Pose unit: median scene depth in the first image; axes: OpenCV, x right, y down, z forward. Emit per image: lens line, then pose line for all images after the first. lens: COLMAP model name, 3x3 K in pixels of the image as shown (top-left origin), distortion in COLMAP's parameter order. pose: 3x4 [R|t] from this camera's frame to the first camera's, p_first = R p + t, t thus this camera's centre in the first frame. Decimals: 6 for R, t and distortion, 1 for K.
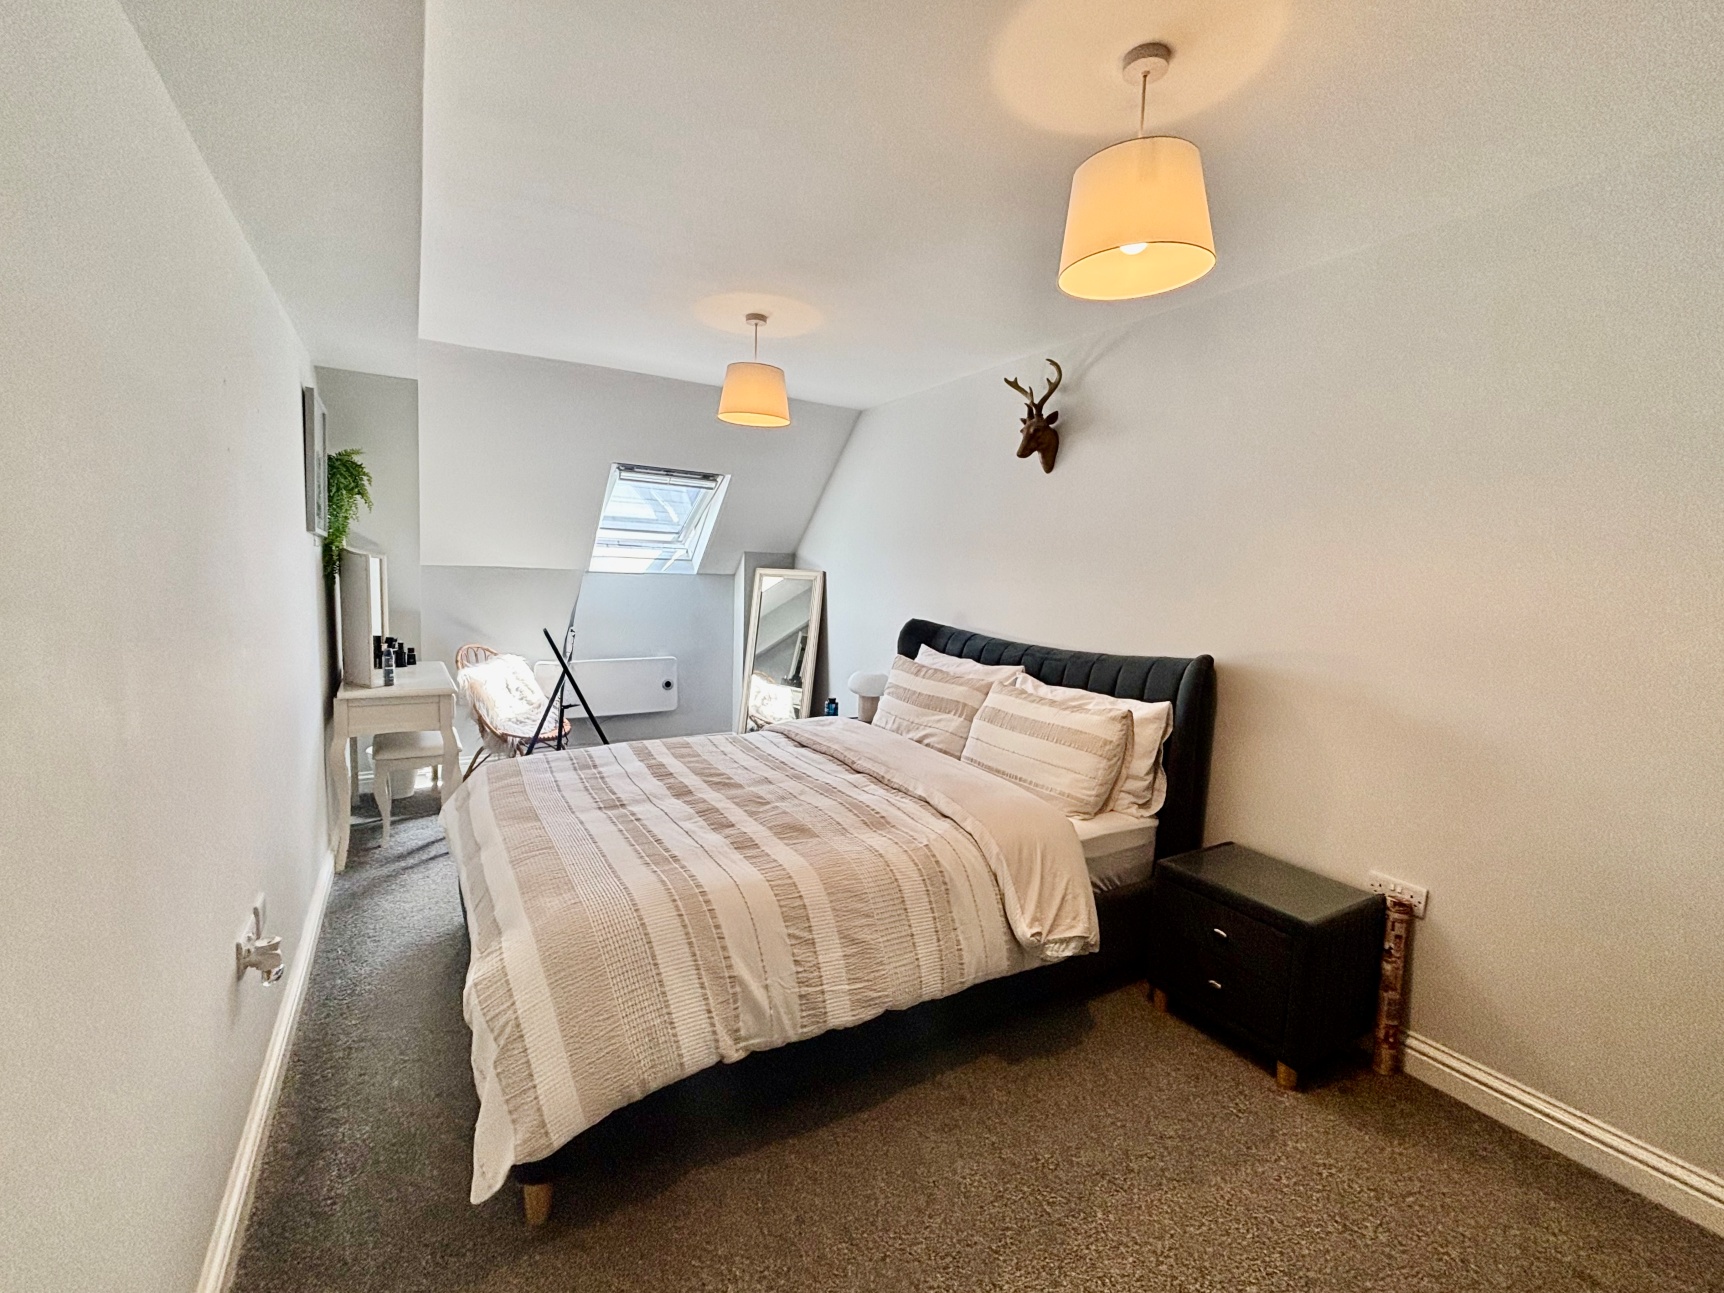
lens RADIAL K [[723.5, 0, 862.0], [0, 723.5, 646.5], [0, 0, 1]] dist [0.034372, -0.000110]
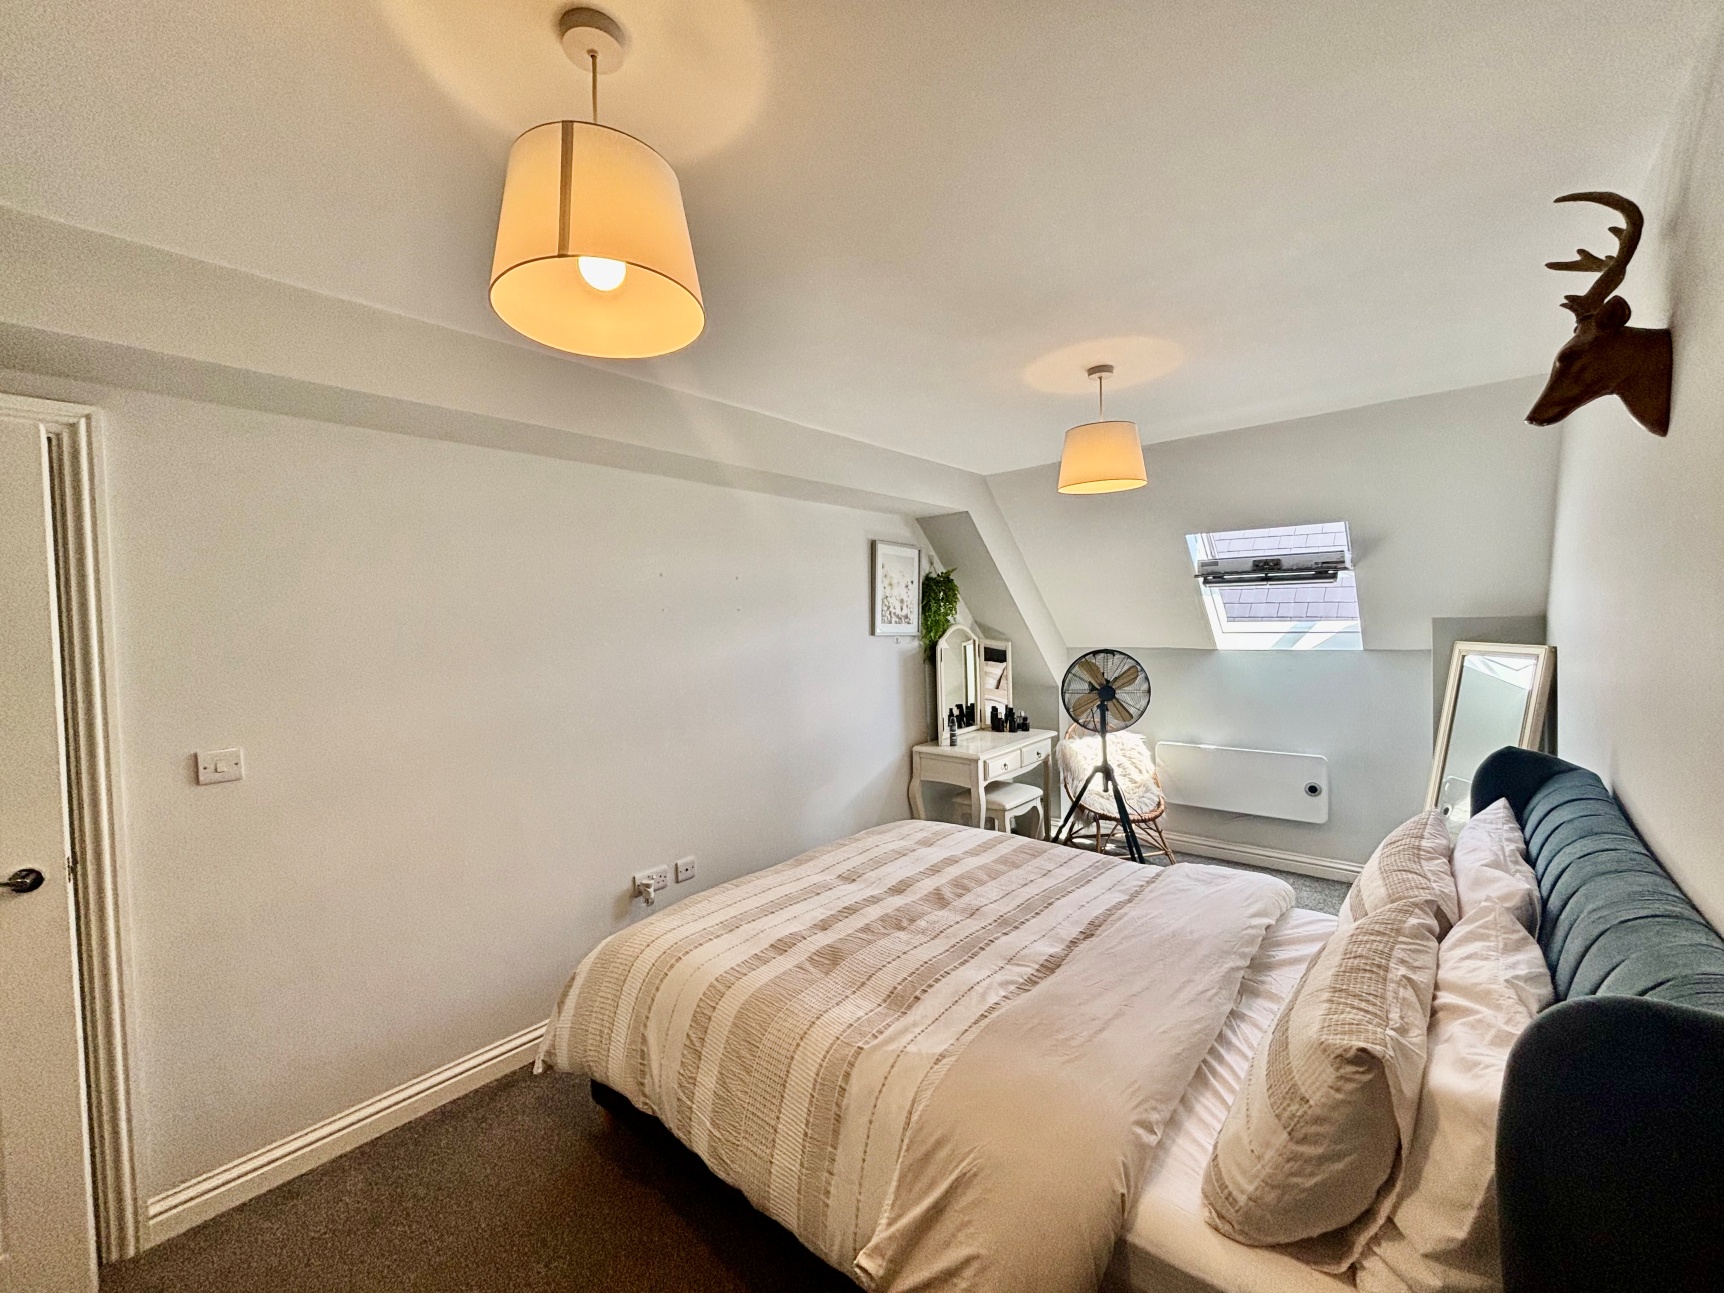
lens RADIAL K [[690.5, 0, 856.2], [0, 690.5, 643.0], [0, 0, 1]] dist [-0.002669, -0.000492]
pose [[0.323754, -0.010158, -0.946087, 0.589581], [-0.070668, 0.996890, -0.034887, -0.094386], [0.943499, 0.078153, 0.322029, 0.553915]]
